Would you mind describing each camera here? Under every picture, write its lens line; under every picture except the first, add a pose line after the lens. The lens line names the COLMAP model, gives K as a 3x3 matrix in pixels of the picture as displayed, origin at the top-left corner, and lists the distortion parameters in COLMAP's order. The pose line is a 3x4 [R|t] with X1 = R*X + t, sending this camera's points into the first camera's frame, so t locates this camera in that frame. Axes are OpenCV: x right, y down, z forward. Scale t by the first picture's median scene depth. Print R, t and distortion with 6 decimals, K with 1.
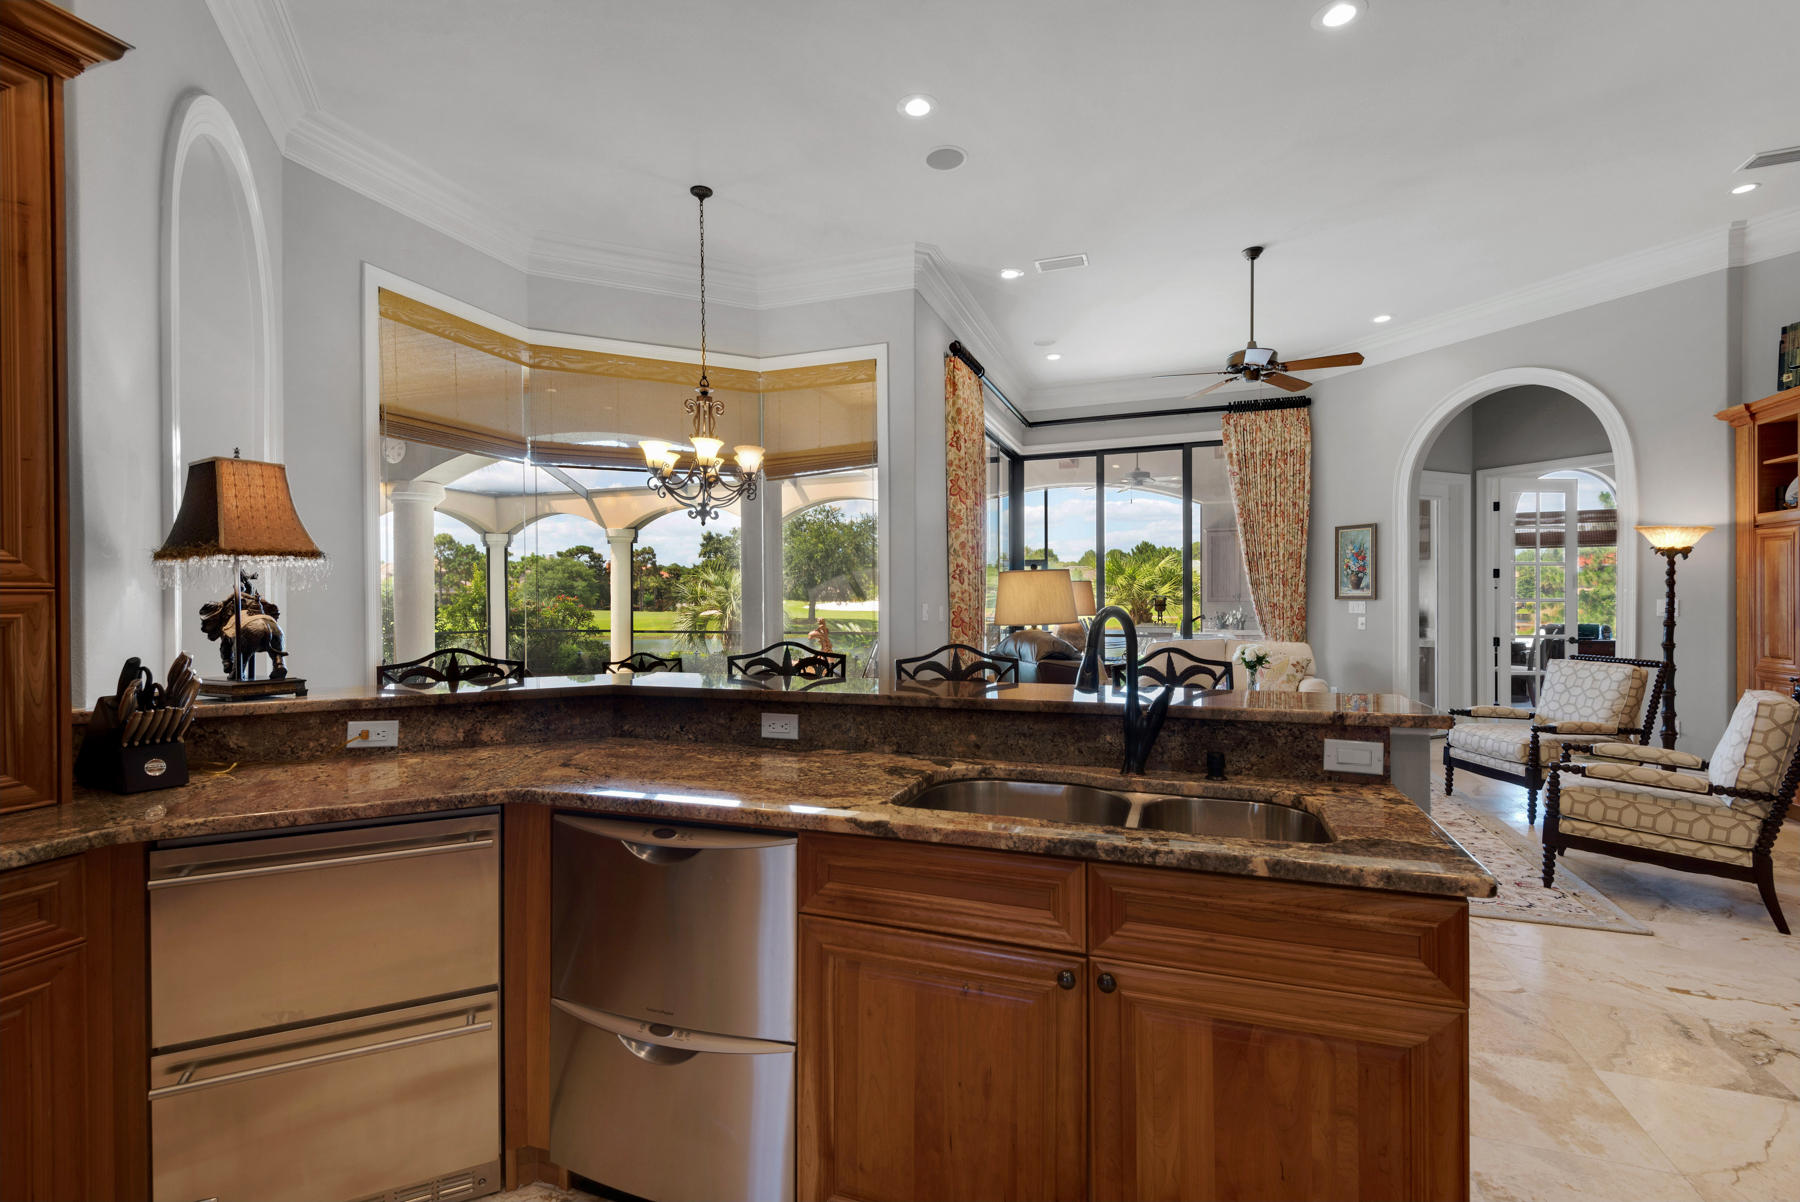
lens RADIAL K [[819.9, 0, 898.1], [0, 819.9, 597.3], [0, 0, 1]] dist [0.025377, -0.011166]
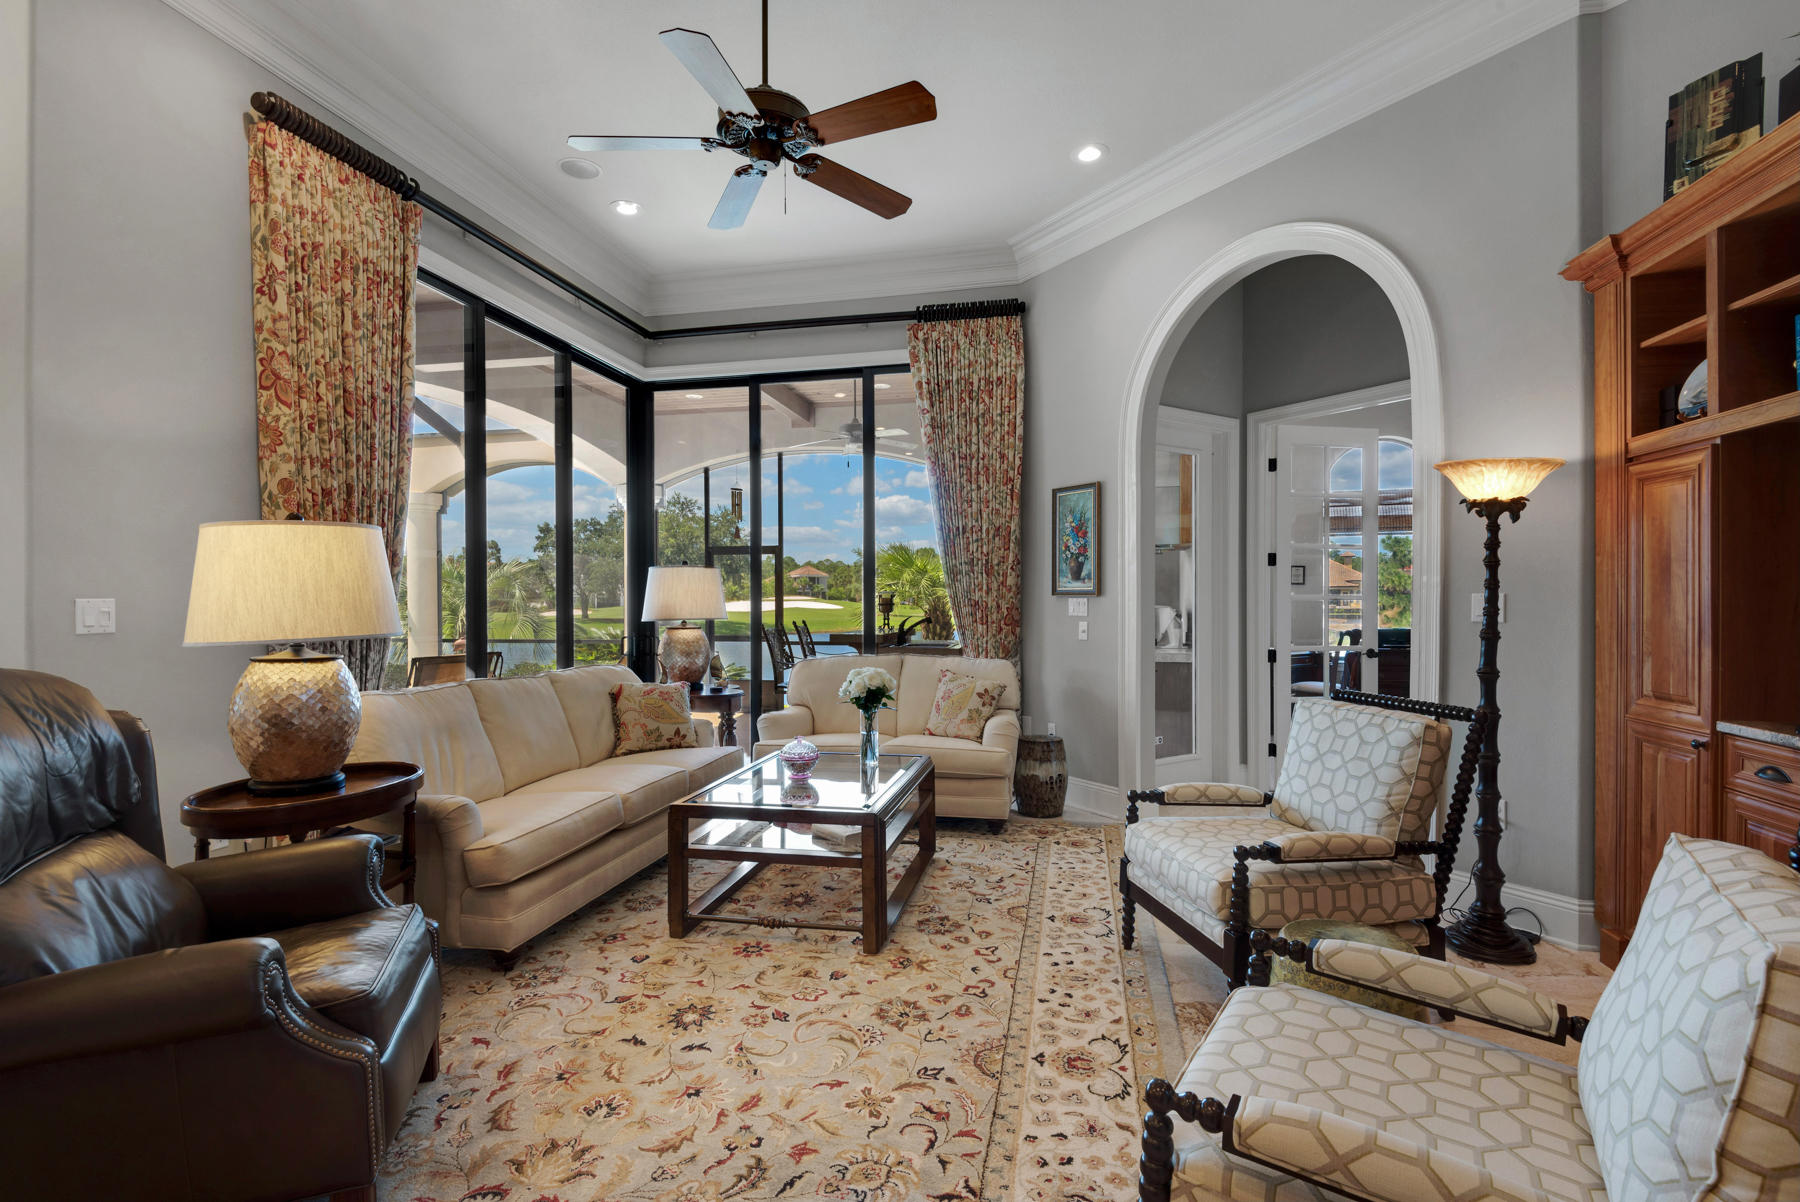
lens RADIAL K [[834.8, 0, 894.8], [0, 834.8, 601.1], [0, 0, 1]] dist [0.037319, -0.028817]
pose [[0.991301, 0.002059, 0.131595, 0.453716], [-0.002570, 0.999990, 0.003716, 0.007500], [-0.131586, -0.004022, 0.991297, 0.486092]]
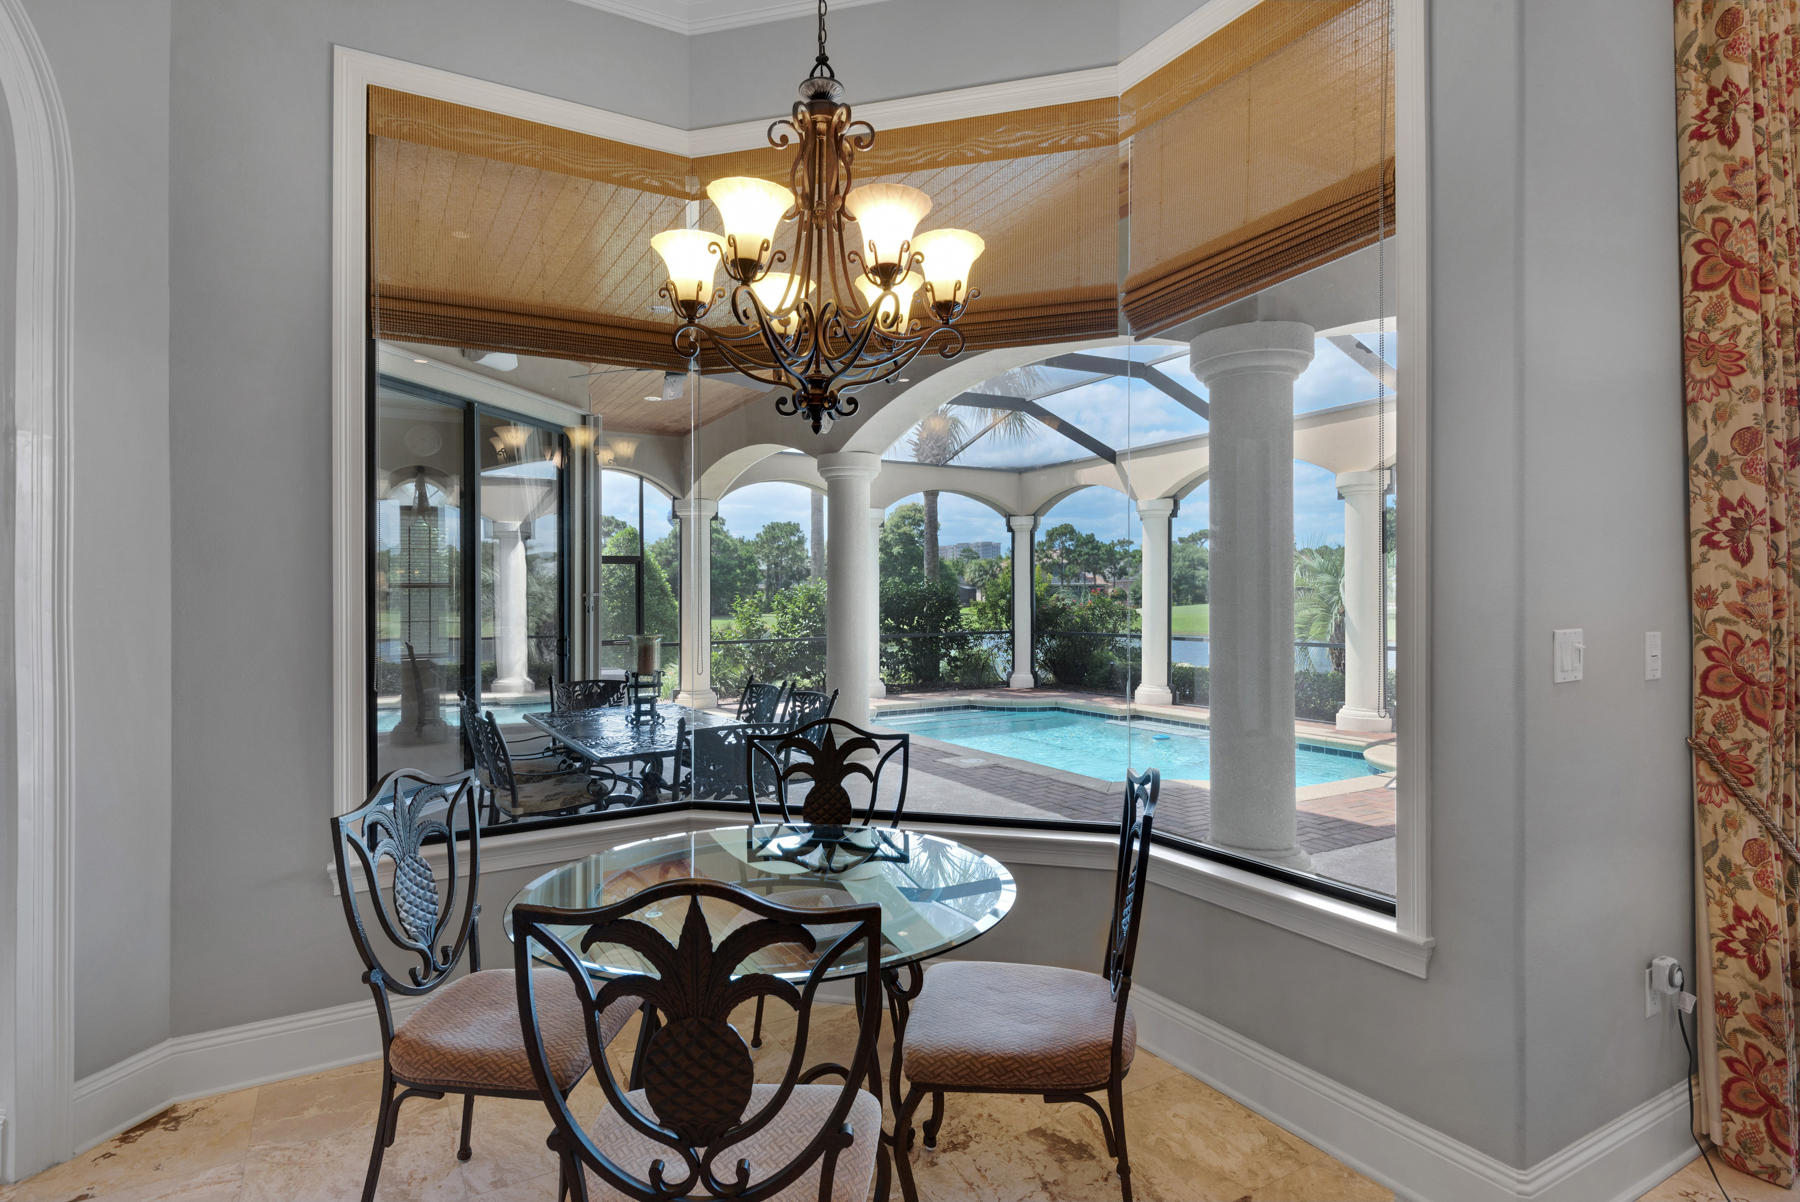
lens RADIAL K [[912.3, 0, 892.3], [0, 912.3, 592.0], [0, 0, 1]] dist [0.000384, -0.000492]
pose [[0.754484, -0.001788, -0.656316, 0.070571], [0.004969, 0.999983, 0.002987, -0.008604], [0.656300, -0.005515, 0.754480, 0.599913]]
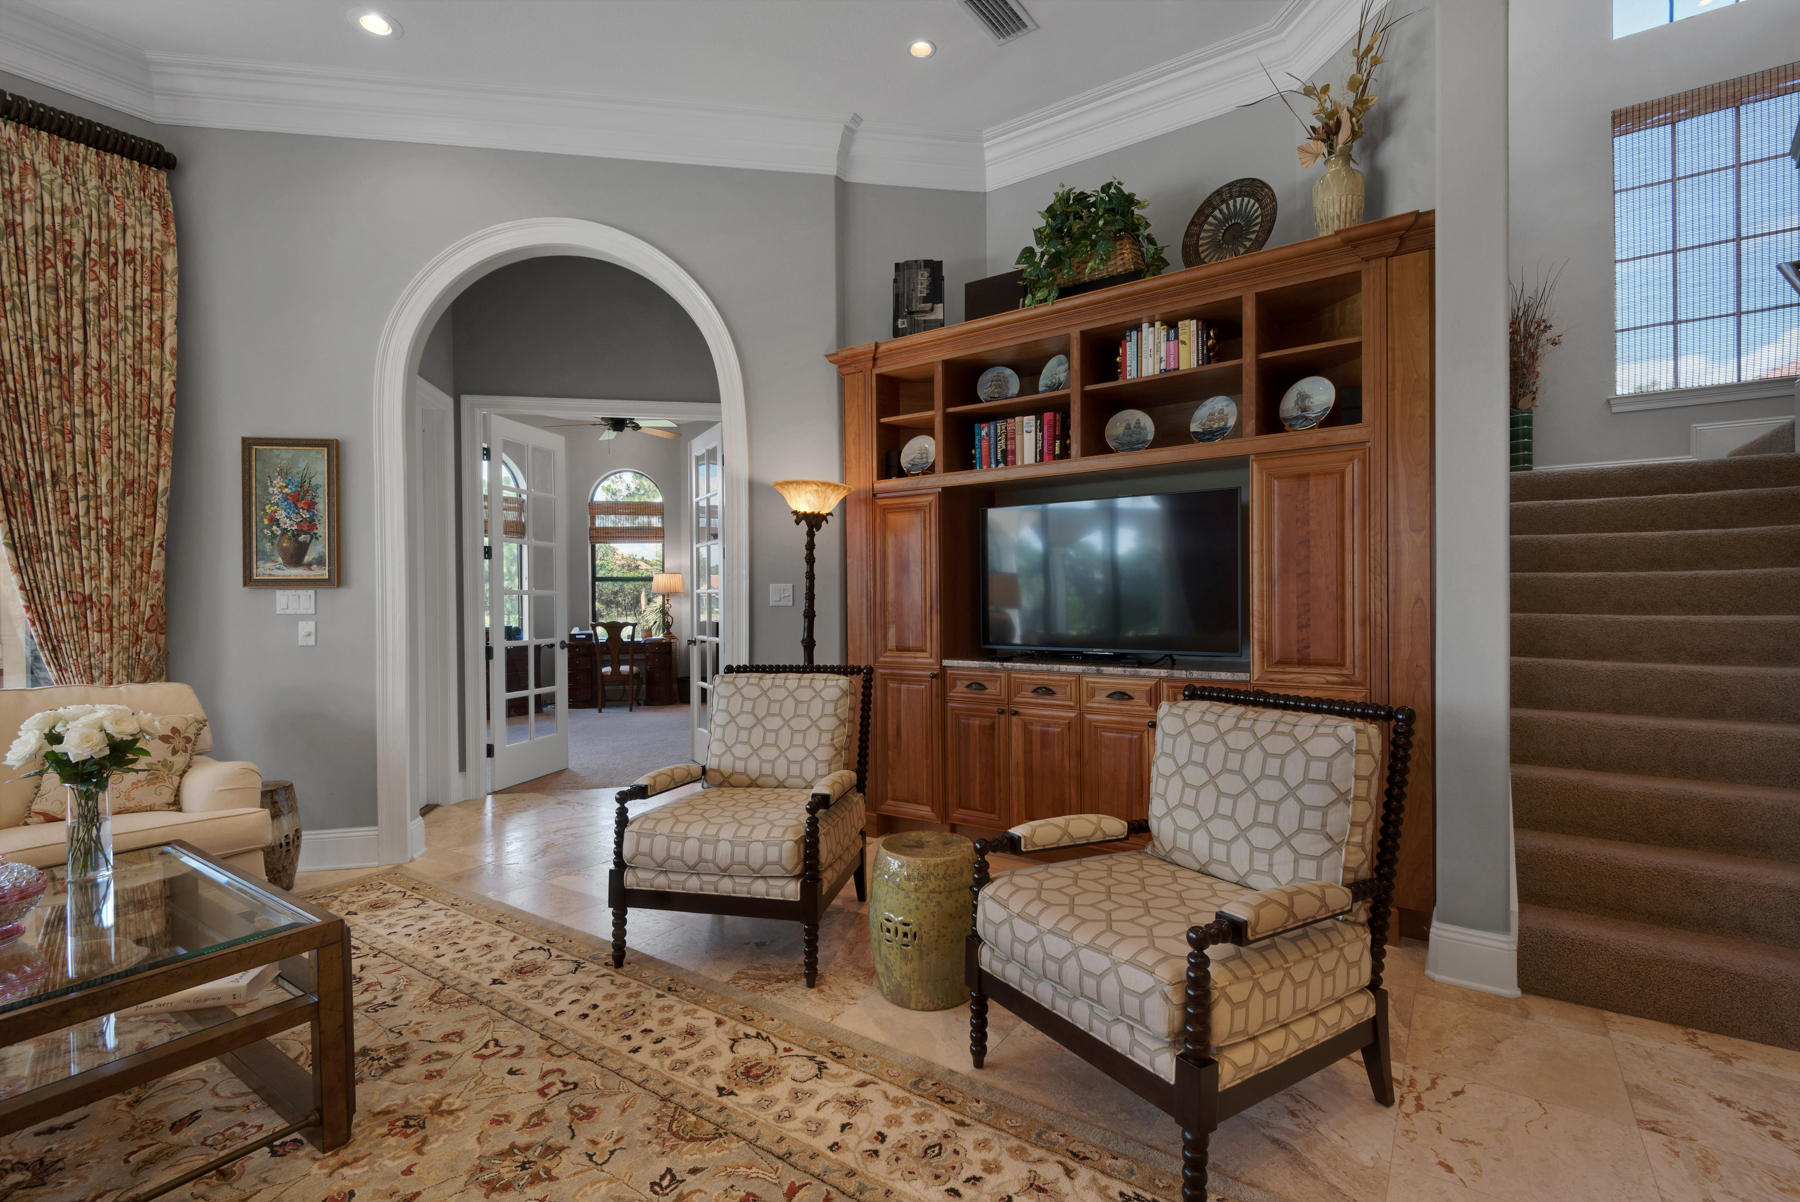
lens RADIAL K [[808.5, 0, 900.9], [0, 808.5, 599.8], [0, 0, 1]] dist [0.039727, -0.024321]
pose [[0.266126, 0.000910, 0.963938, 0.244402], [0.007687, 0.999966, -0.003067, 0.021800], [-0.963908, 0.008226, 0.266109, 0.728809]]
